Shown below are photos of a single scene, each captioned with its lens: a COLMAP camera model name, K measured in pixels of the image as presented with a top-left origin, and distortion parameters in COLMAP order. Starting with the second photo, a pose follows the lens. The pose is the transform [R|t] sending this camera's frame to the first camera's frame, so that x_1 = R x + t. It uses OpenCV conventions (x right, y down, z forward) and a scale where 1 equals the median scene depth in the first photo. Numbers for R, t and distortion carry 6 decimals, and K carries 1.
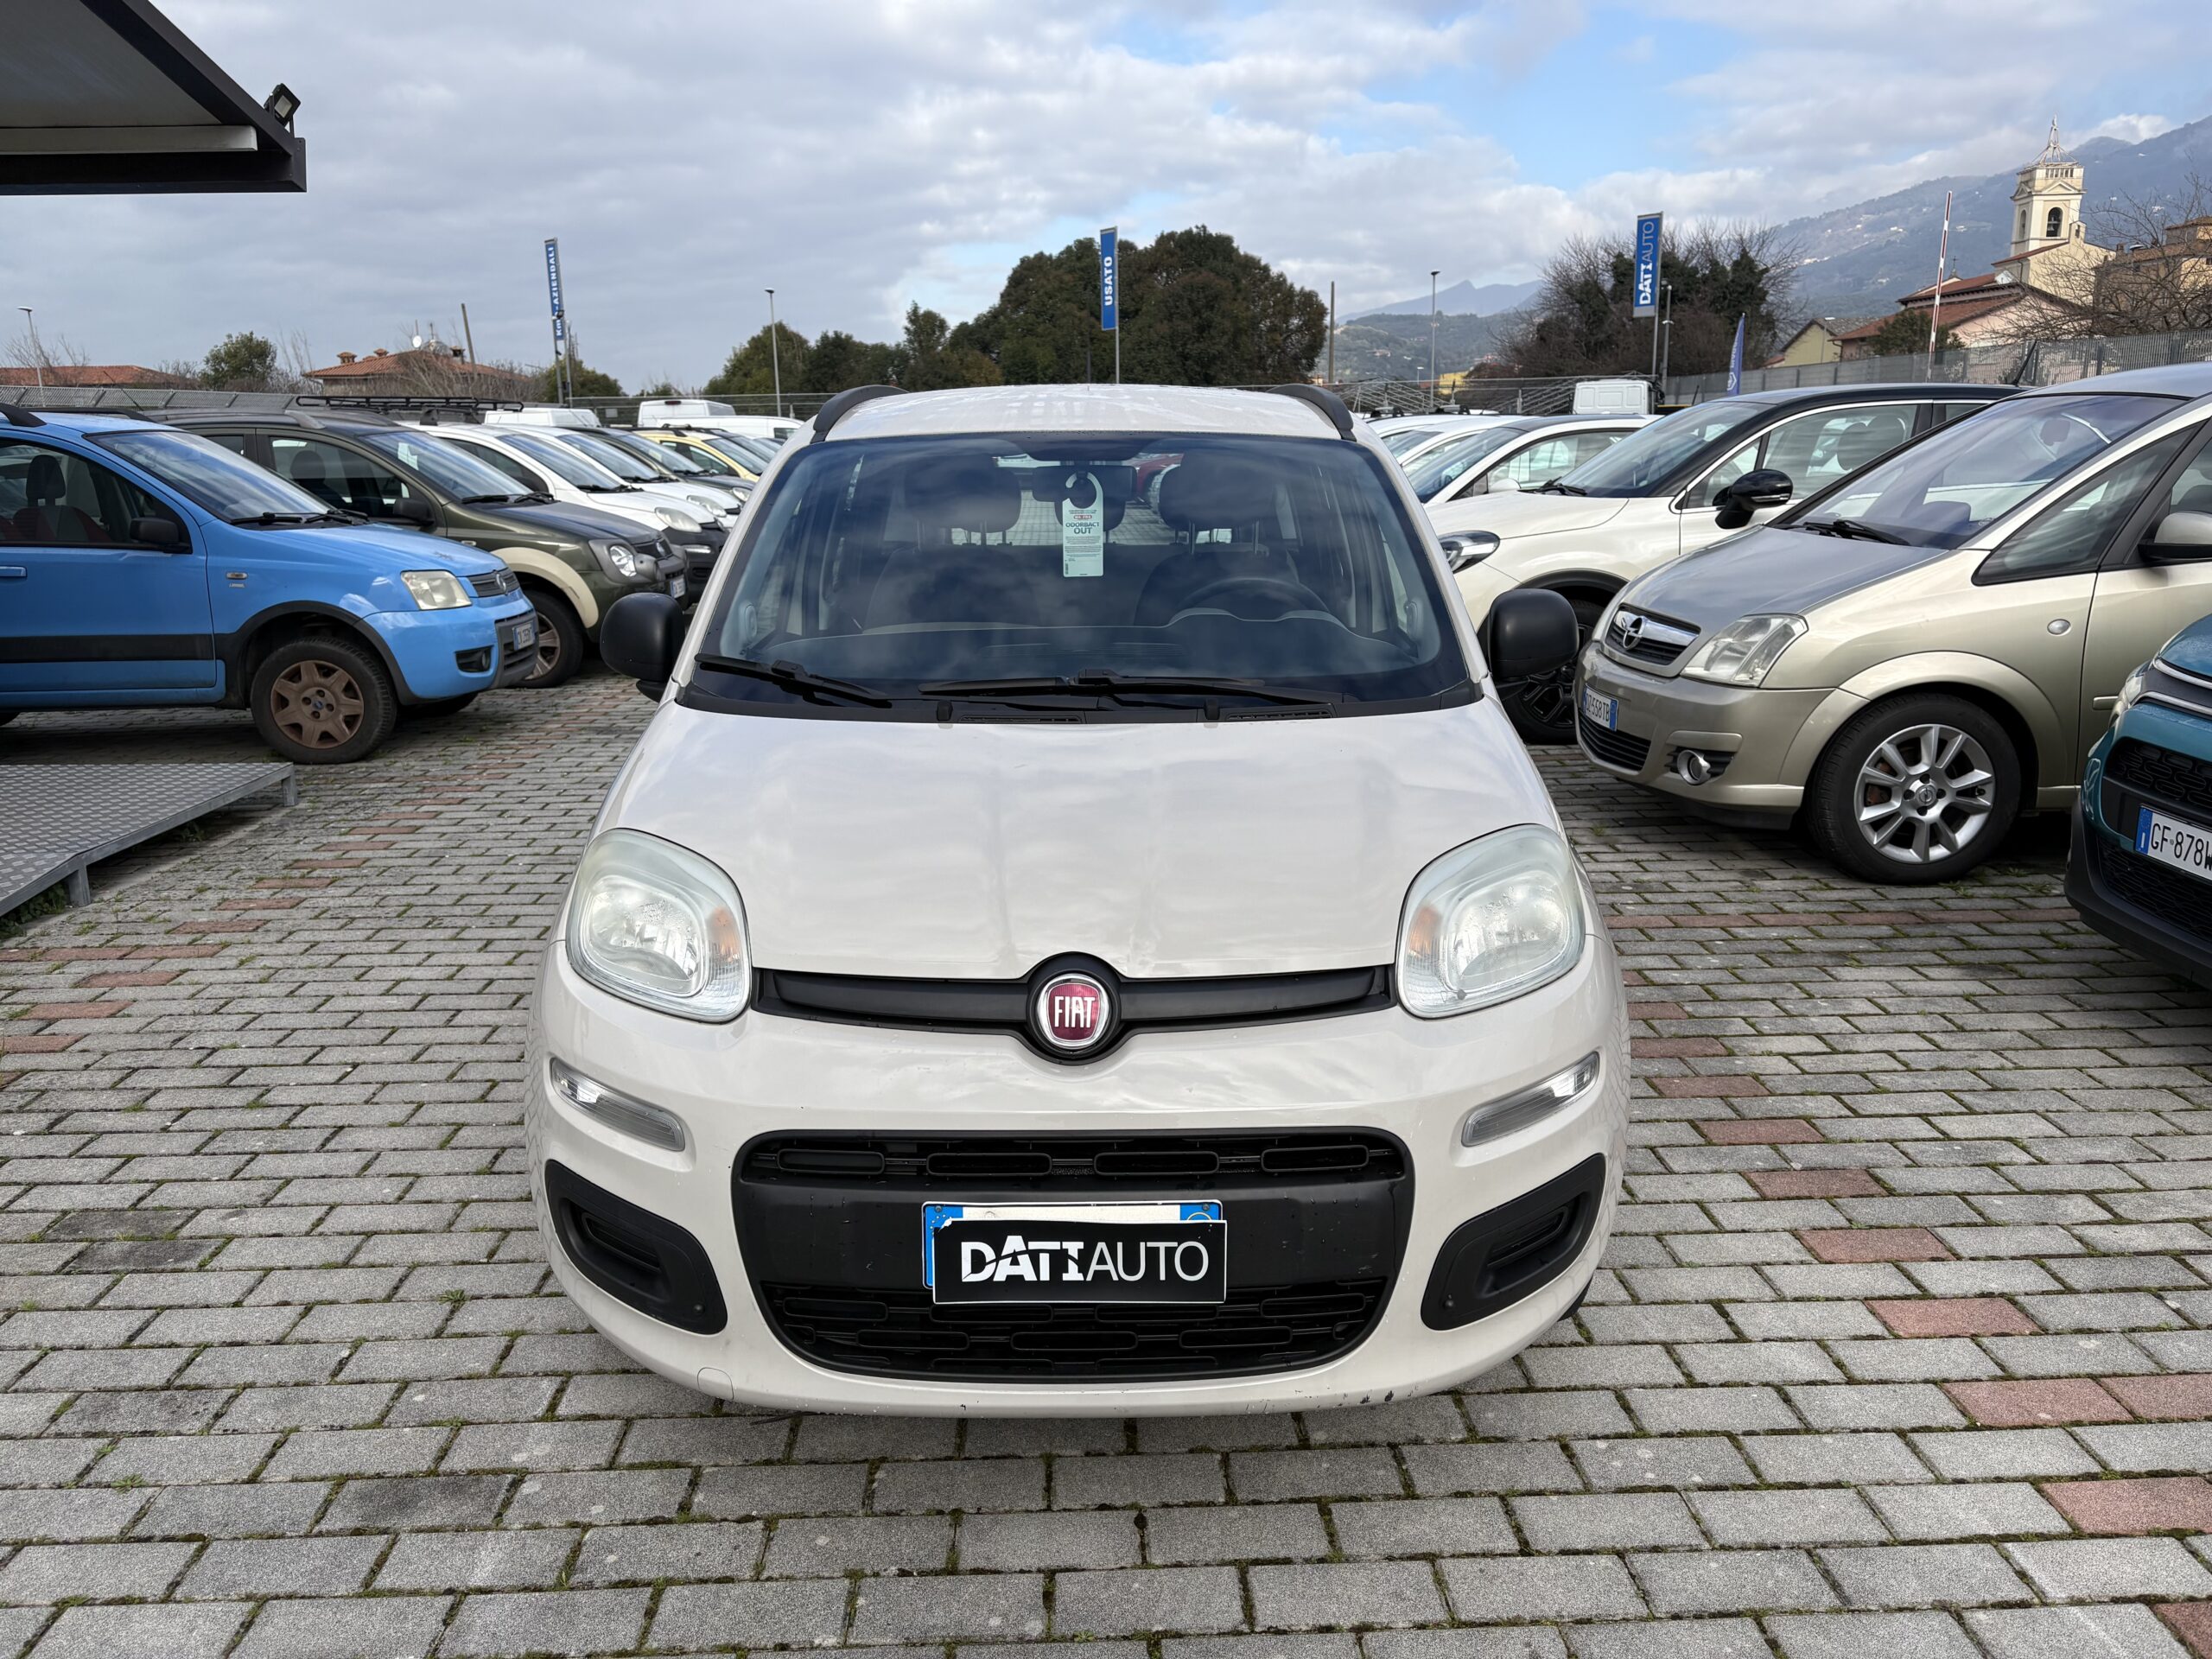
lens RADIAL K [[1676.7, 0, 1106.1], [0, 1676.7, 817.9], [0, 0, 1]] dist [0.043232, -0.036465]
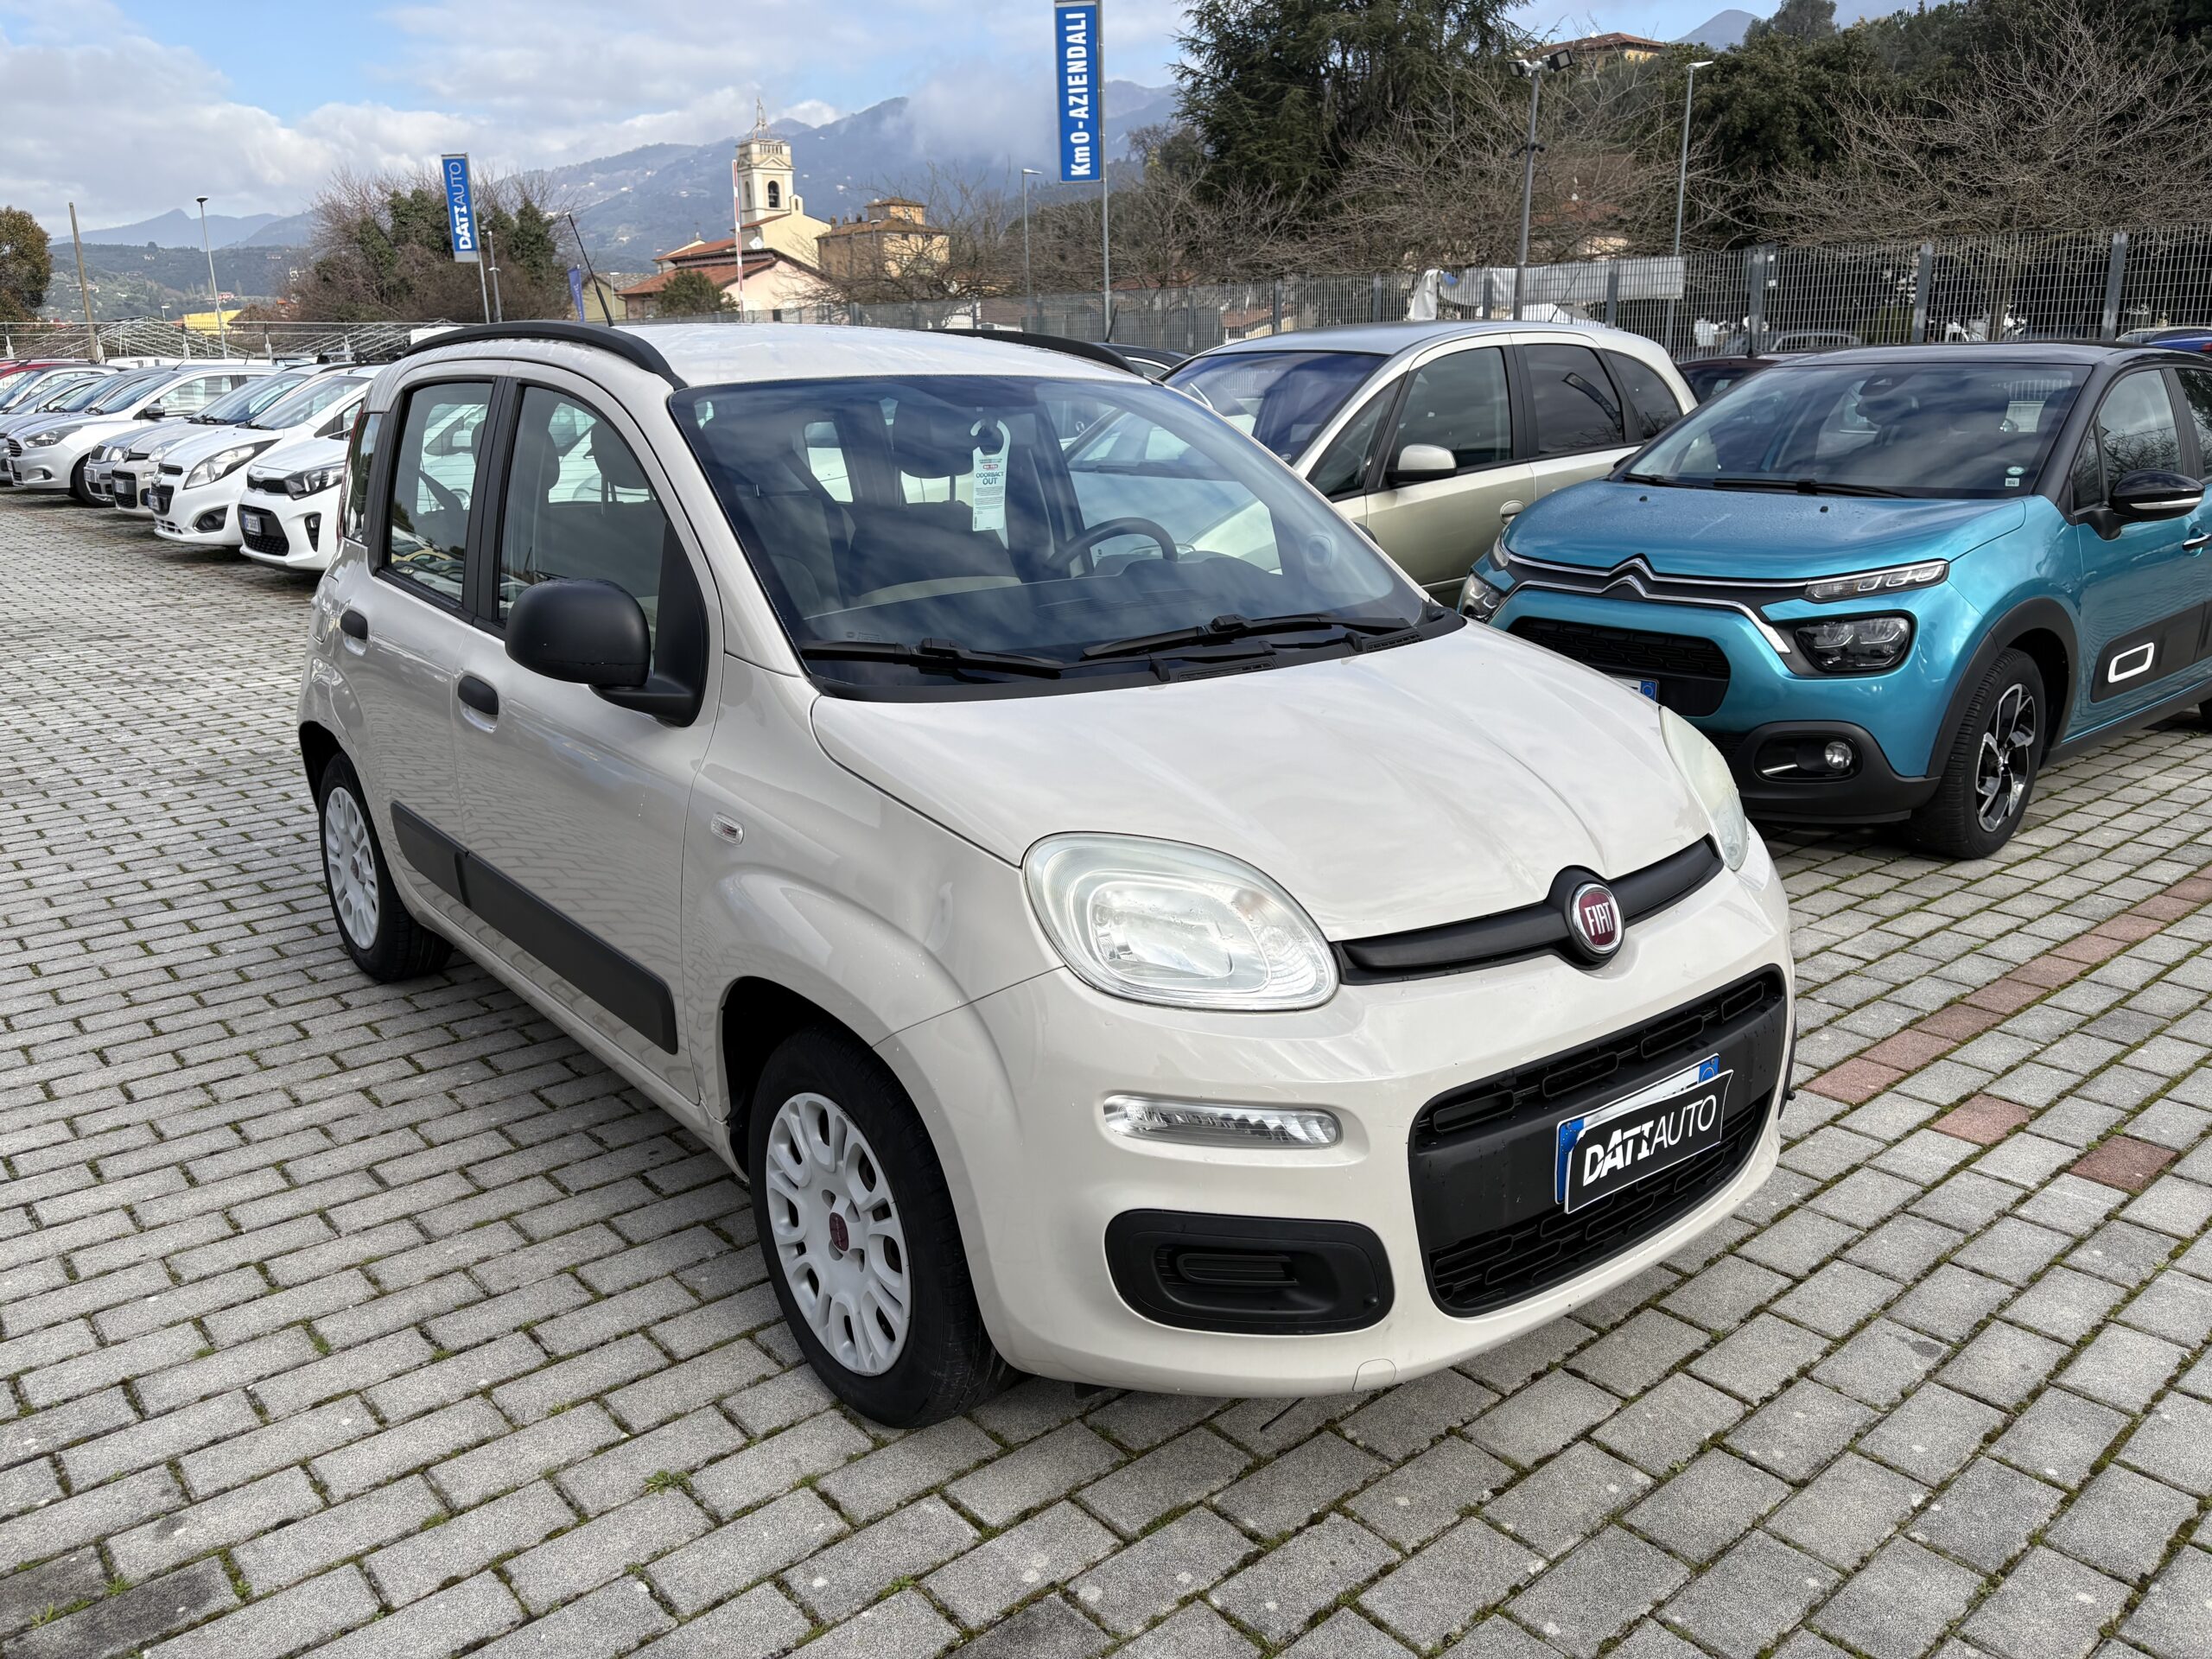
lens RADIAL K [[1676.7, 0, 1119.9], [0, 1676.7, 835.8], [0, 0, 1]] dist [0.043232, -0.036465]
pose [[0.777820, -0.162366, 0.607152, -0.810707], [0.139791, 0.986548, 0.084739, -0.063063], [-0.612743, 0.018963, 0.790055, 0.301797]]
